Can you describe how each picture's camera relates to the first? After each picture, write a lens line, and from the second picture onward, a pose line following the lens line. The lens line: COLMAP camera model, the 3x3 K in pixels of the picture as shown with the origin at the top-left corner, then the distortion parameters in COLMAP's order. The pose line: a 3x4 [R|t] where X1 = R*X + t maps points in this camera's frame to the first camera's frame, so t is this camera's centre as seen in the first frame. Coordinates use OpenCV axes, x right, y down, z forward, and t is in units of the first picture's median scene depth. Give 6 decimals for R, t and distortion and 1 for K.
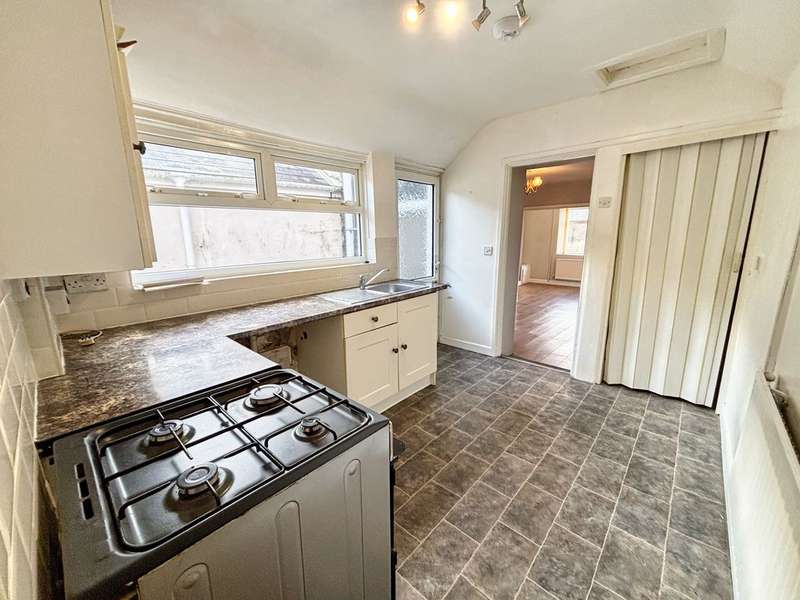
lens RADIAL K [[321.4, 0, 397.0], [0, 321.4, 295.0], [0, 0, 1]] dist [0.000767, 0.000149]
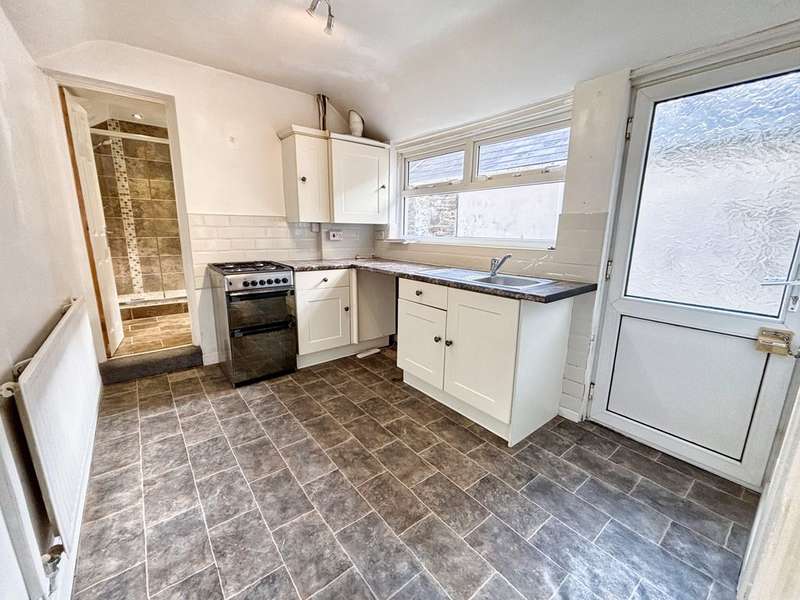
lens RADIAL K [[314.4, 0, 400.0], [0, 314.4, 300.0], [0, 0, 1]] dist [-0.002243, 0.003393]
pose [[-0.117347, 0.245823, -0.962186, 1.165813], [-0.195920, 0.944107, 0.265098, -0.211709], [0.973573, 0.219620, -0.062626, 1.298238]]
